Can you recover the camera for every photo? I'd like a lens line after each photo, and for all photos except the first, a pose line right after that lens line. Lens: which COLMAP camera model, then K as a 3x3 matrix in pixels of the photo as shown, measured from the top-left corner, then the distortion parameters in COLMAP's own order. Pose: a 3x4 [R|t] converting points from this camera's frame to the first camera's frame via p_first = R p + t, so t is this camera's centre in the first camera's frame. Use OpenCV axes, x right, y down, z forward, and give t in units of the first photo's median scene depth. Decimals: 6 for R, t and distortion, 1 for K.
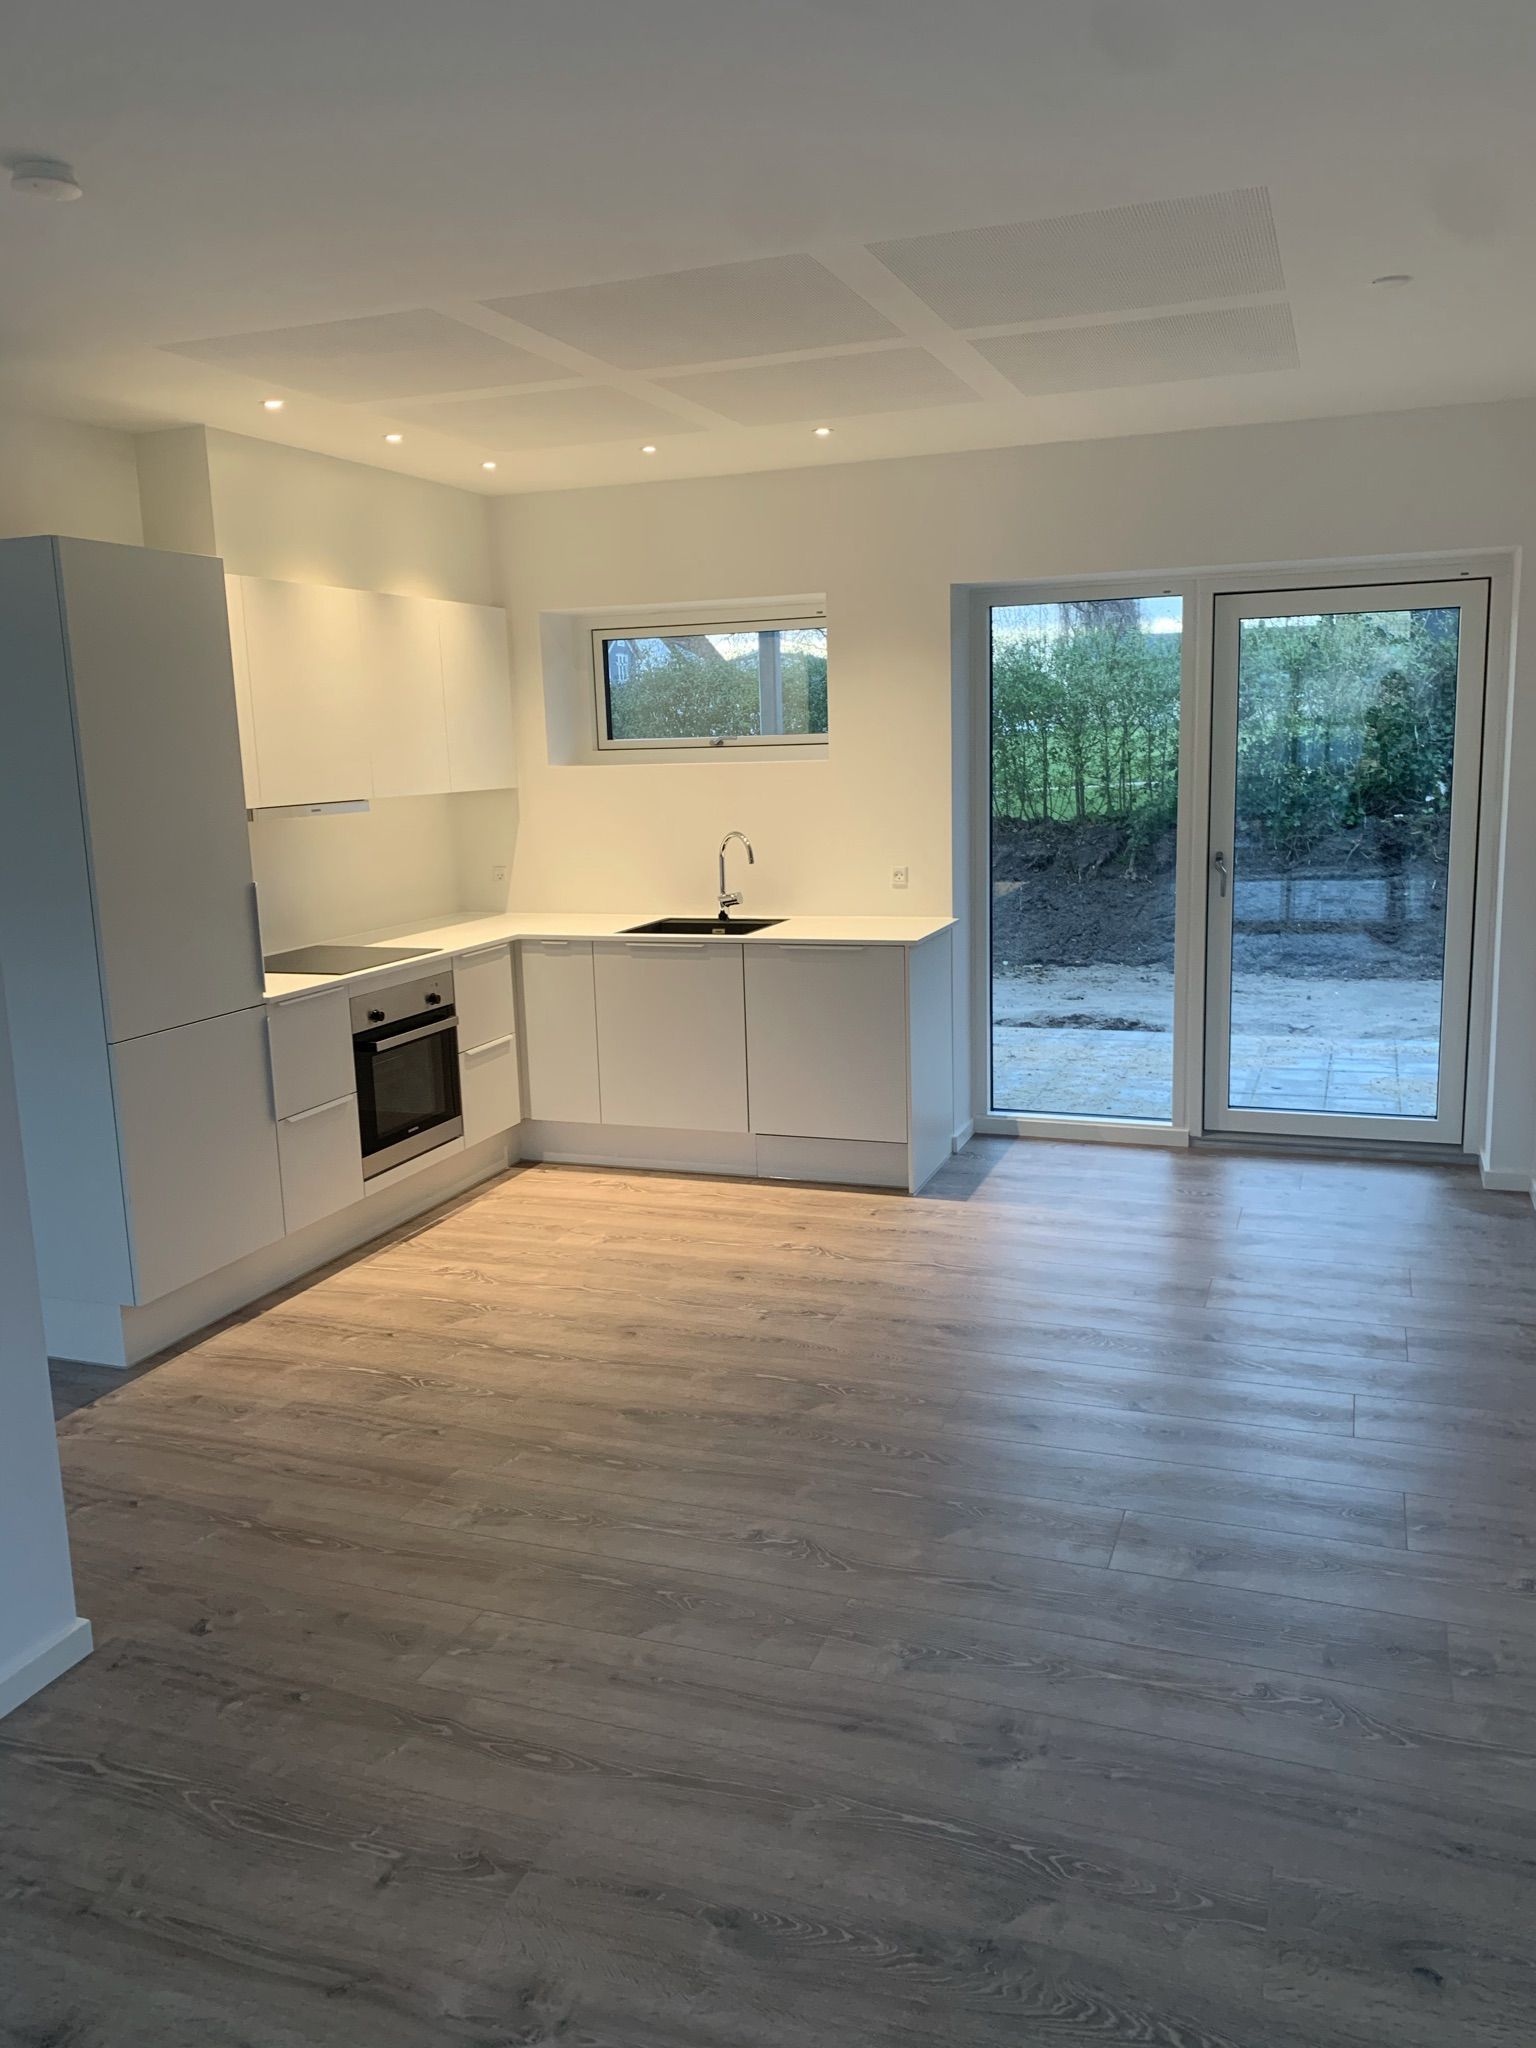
lens RADIAL K [[1565.5, 0, 767.3], [0, 1565.5, 1023.4], [0, 0, 1]] dist [0.001397, 0.000433]
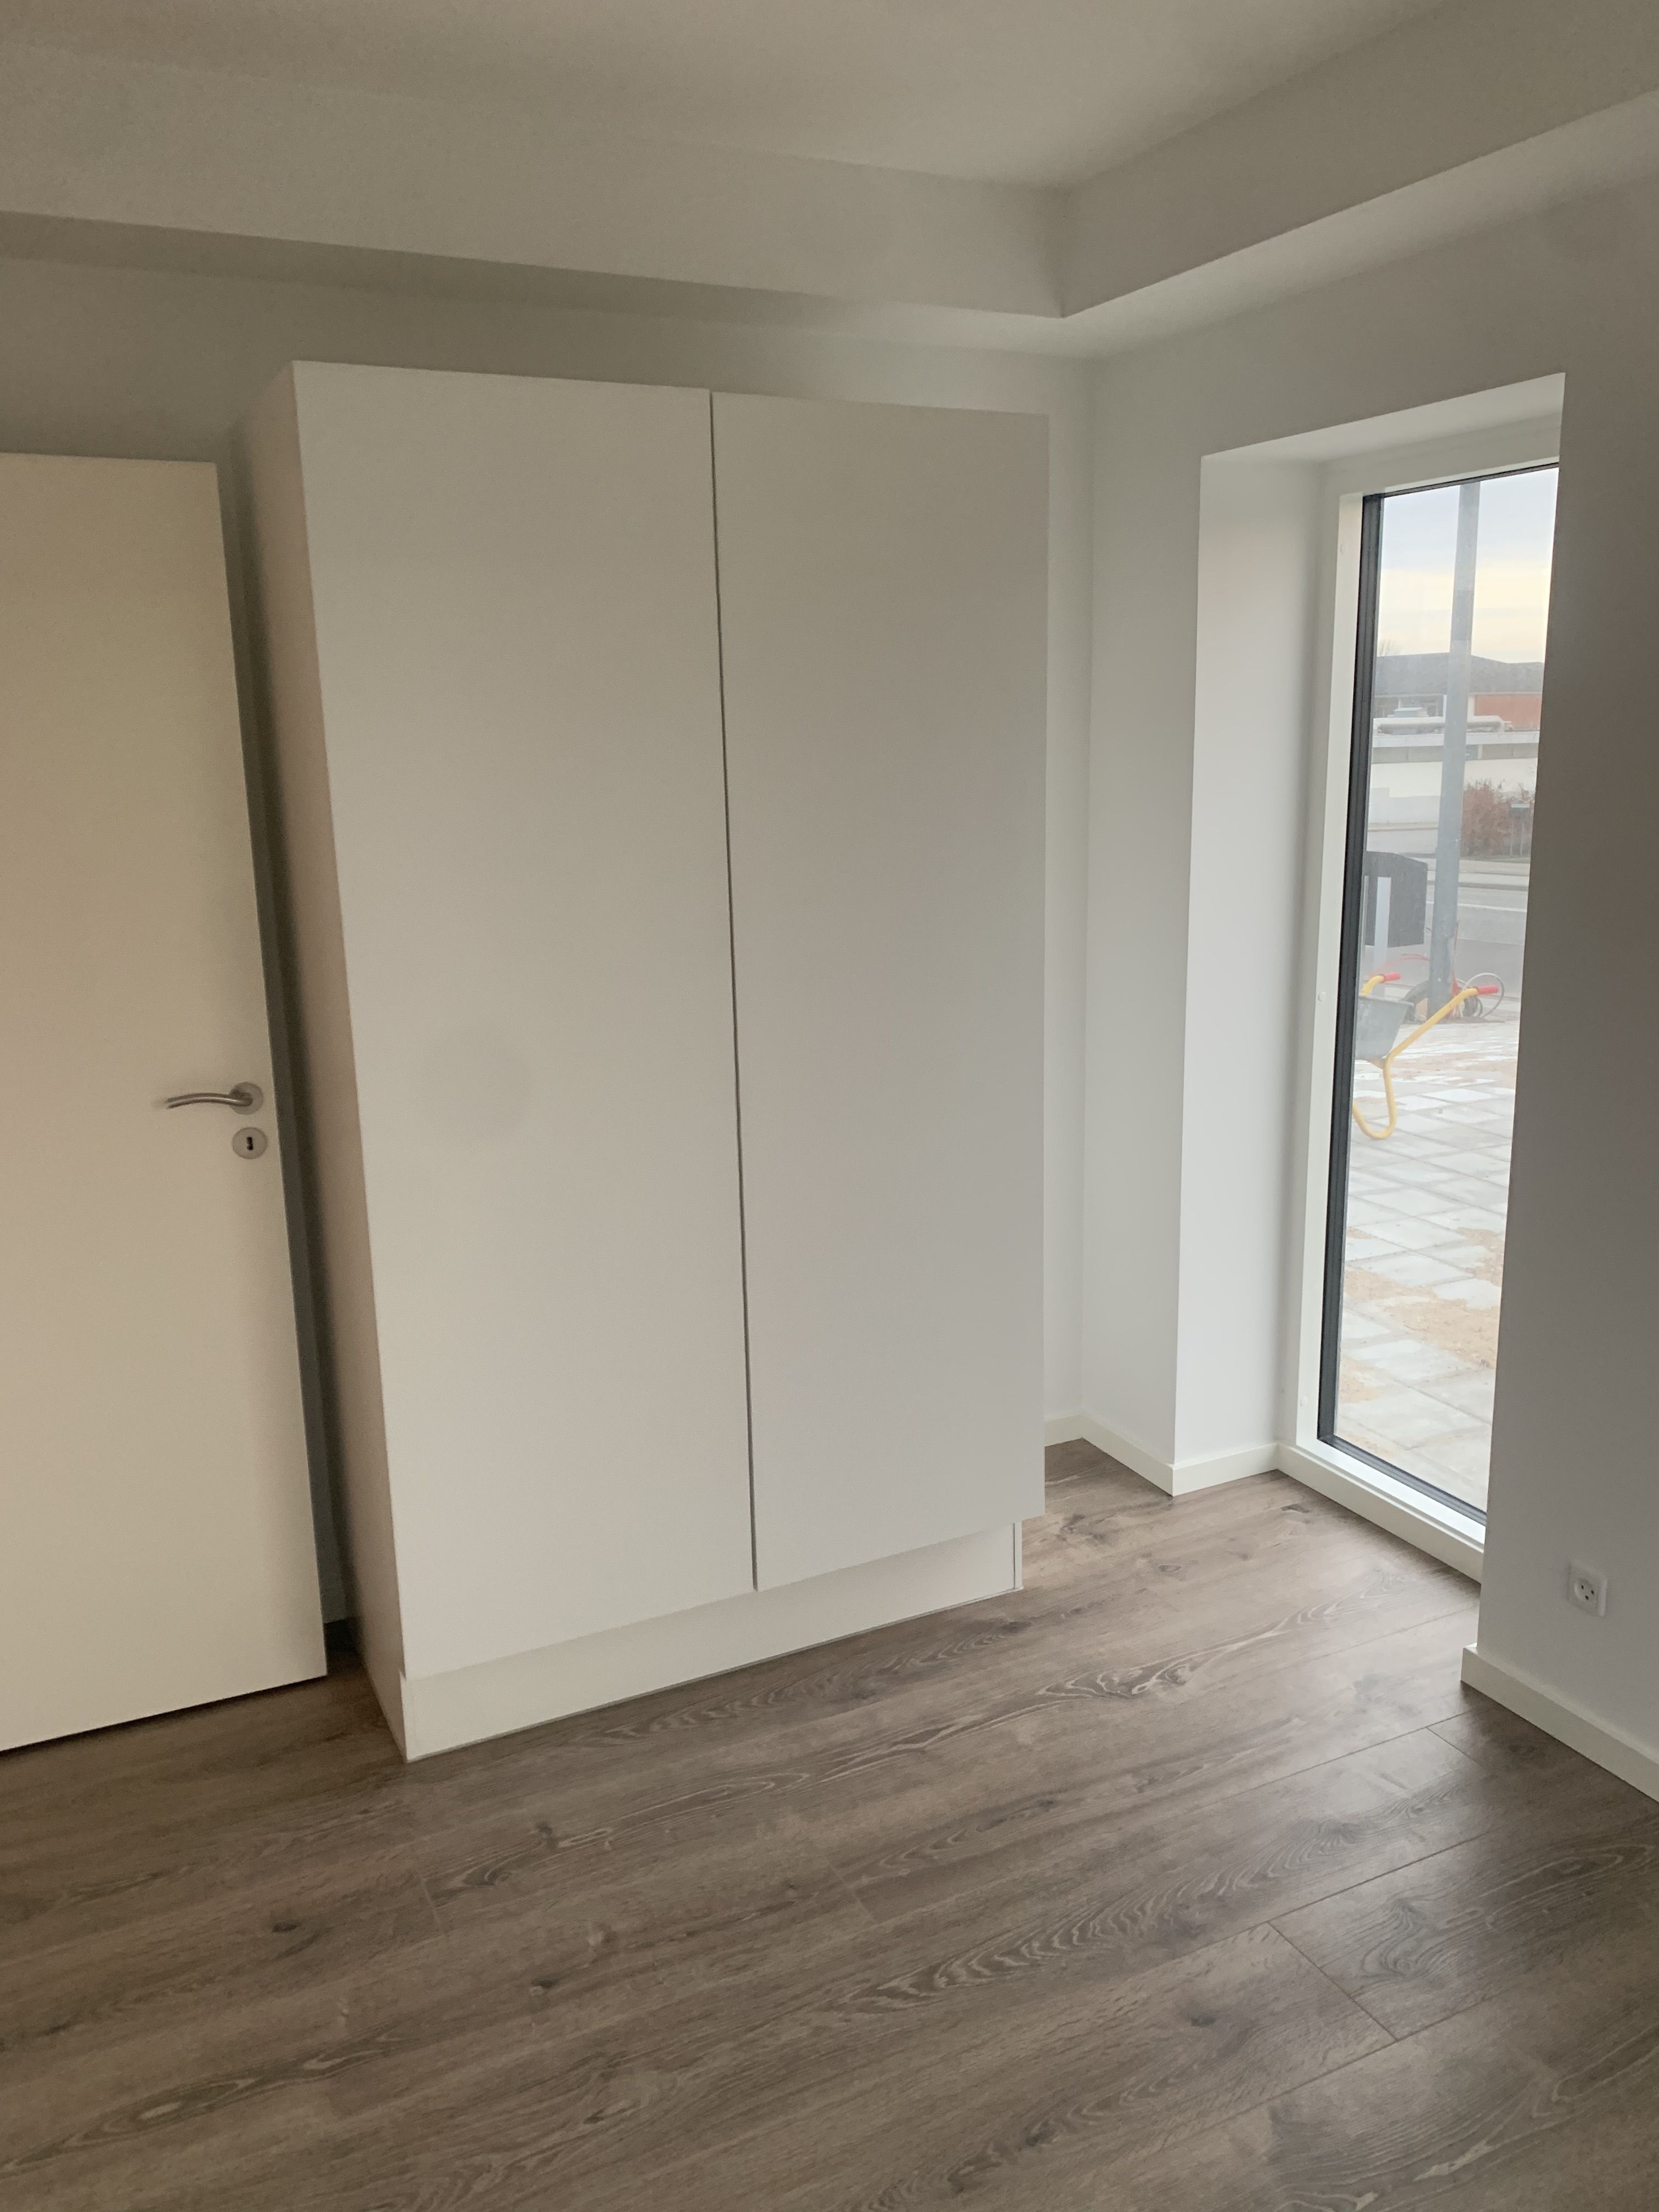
lens RADIAL K [[1690.9, 0, 829.8], [0, 1690.9, 1108.1], [0, 0, 1]] dist [0.001397, 0.000433]
pose [[-0.687872, 0.195178, -0.699097, 1.031478], [-0.092262, 0.931842, 0.350938, -0.300155], [0.719944, 0.305901, -0.622981, 1.435183]]
